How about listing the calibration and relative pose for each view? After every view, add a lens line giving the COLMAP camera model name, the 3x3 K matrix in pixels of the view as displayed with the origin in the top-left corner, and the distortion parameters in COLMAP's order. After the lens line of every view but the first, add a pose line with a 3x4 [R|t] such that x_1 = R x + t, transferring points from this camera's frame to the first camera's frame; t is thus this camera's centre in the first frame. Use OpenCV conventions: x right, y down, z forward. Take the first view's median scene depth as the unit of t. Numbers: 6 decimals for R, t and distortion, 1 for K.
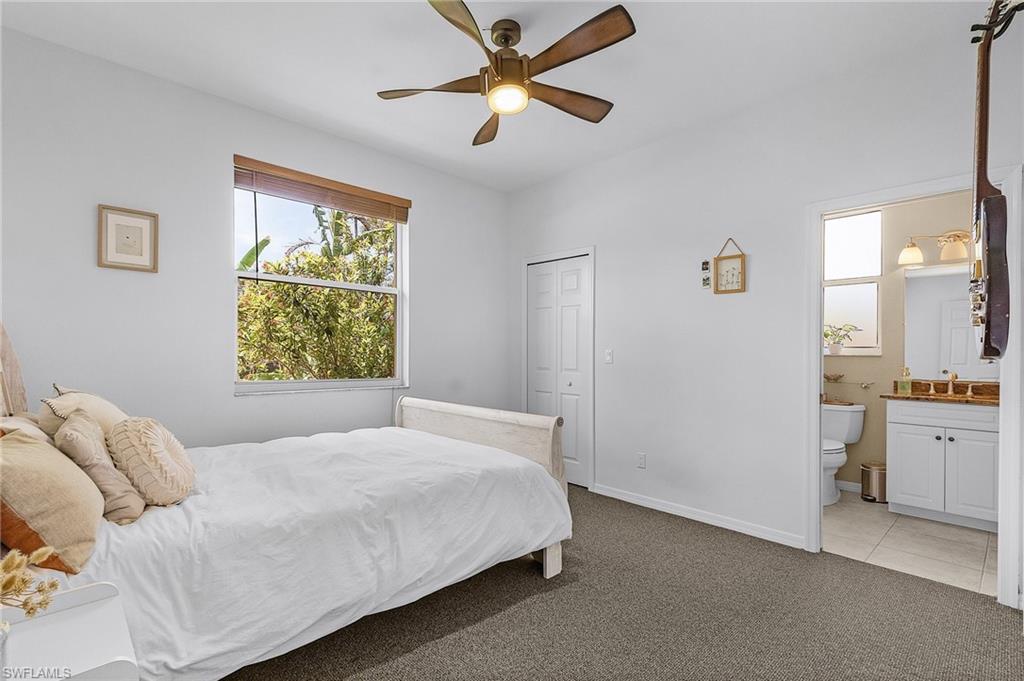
lens RADIAL K [[482.2, 0, 514.1], [0, 482.2, 347.0], [0, 0, 1]] dist [0.012644, -0.003938]
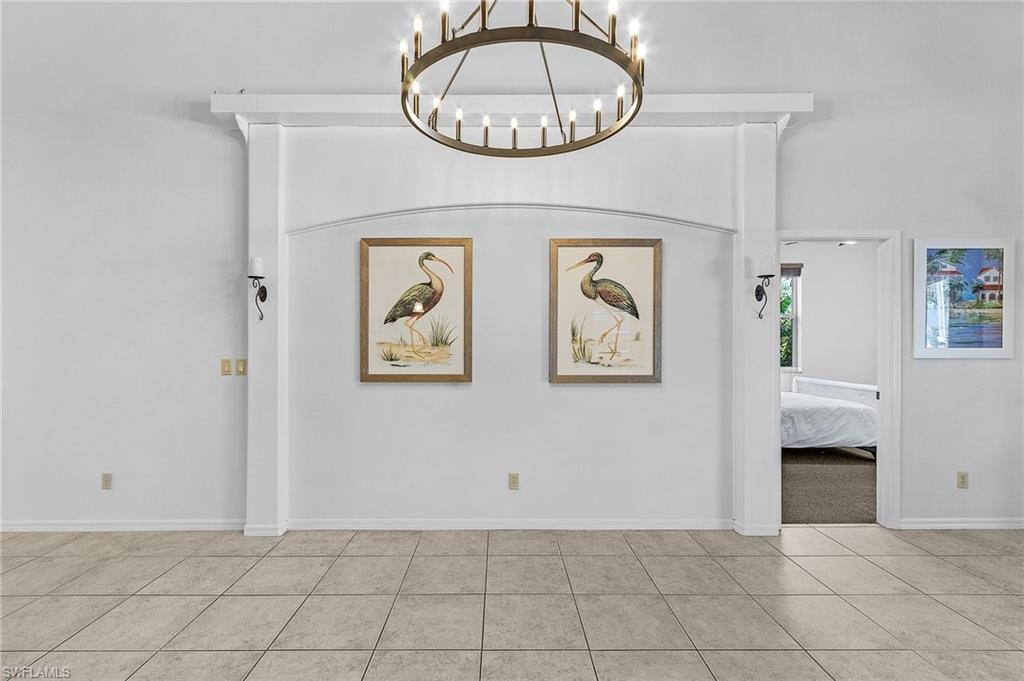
lens RADIAL K [[482.2, 0, 515.3], [0, 482.2, 346.3], [0, 0, 1]] dist [0.012644, -0.003938]
pose [[0.728312, 0.001890, -0.685244, 0.225445], [0.005954, 0.999941, 0.009086, -0.029350], [0.685220, -0.010698, 0.728257, -0.971727]]
